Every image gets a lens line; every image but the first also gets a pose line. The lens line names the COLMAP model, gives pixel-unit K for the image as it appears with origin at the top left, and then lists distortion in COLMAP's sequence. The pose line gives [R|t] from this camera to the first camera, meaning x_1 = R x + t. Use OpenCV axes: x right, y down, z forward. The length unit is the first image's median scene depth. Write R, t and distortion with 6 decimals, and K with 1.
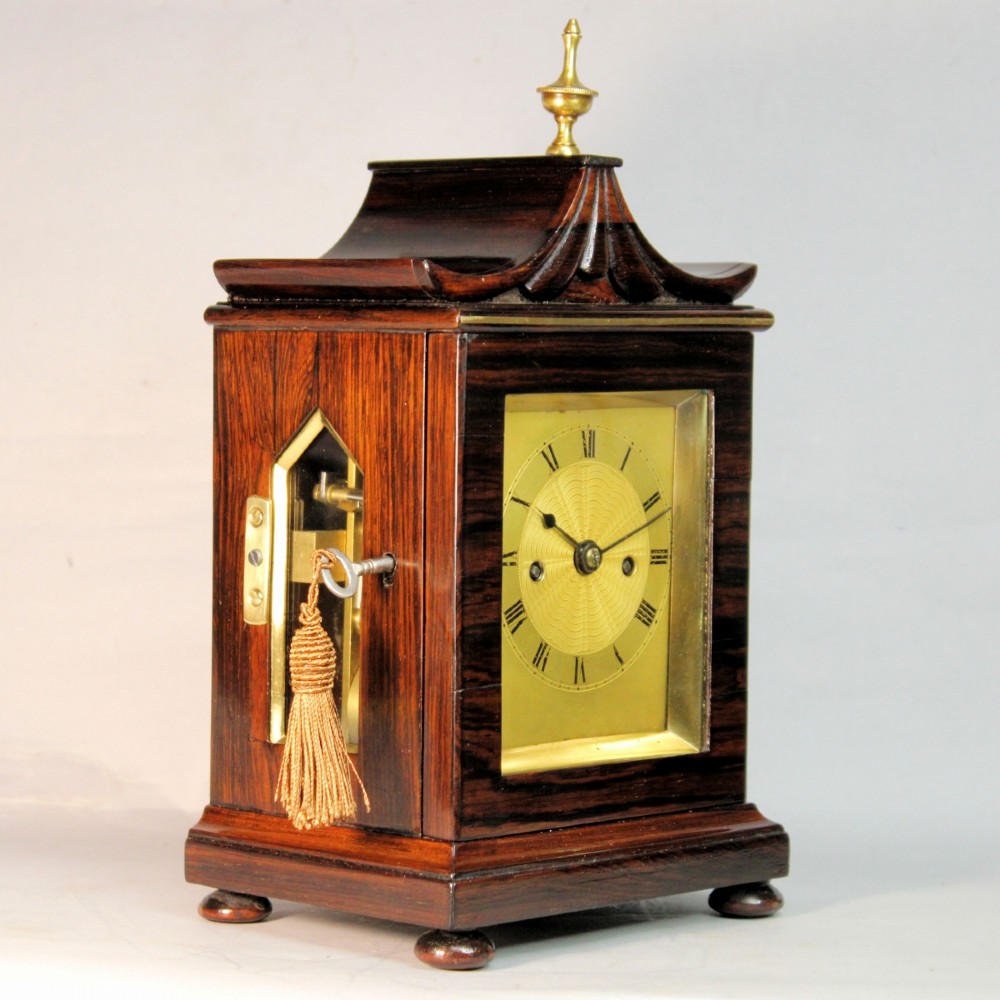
lens RADIAL K [[3804.1, 0, 500.7], [0, 3804.1, 497.6], [0, 0, 1]] dist [-0.189280, 0.000000]
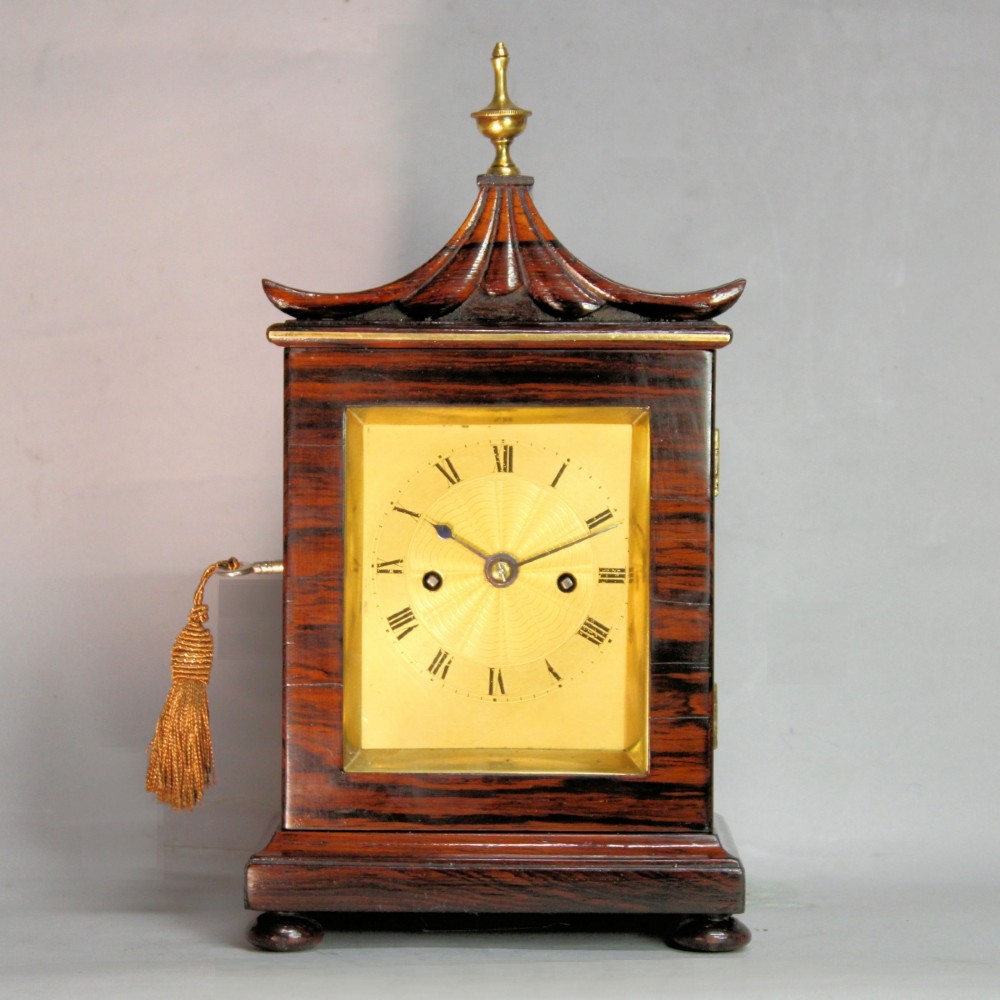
lens RADIAL K [[3804.1, 0, 507.2], [0, 3804.1, 496.1], [0, 0, 1]] dist [-0.189280, 0.000000]
pose [[0.688574, 0.012937, -0.725050, 0.761435], [-0.037861, 0.999119, -0.018130, 0.014200], [0.724177, 0.039935, 0.688457, 0.301790]]
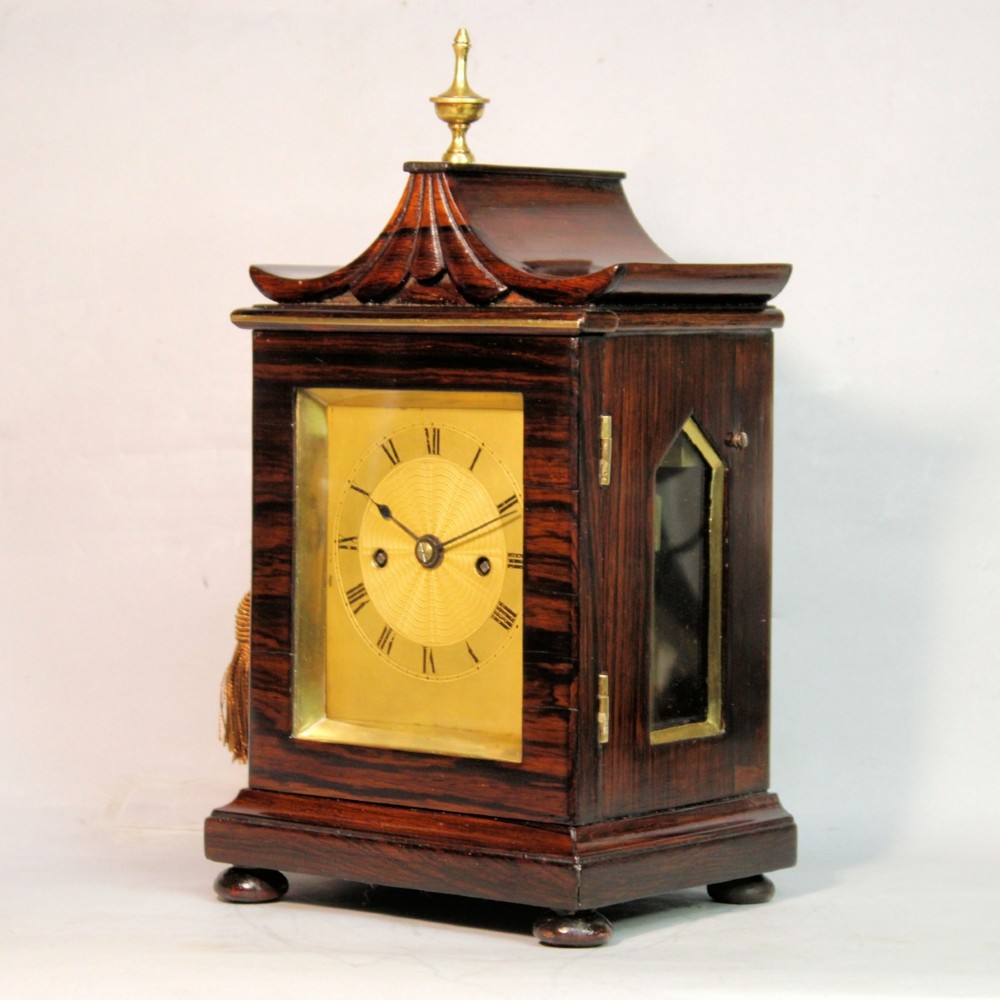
lens RADIAL K [[3804.1, 0, 500.8], [0, 3804.1, 497.6], [0, 0, 1]] dist [-0.189280, 0.000000]
pose [[0.096246, 0.043393, -0.994411, 1.051927], [-0.061733, 0.997386, 0.037548, -0.038816], [0.993441, 0.057774, 0.098673, 0.918275]]
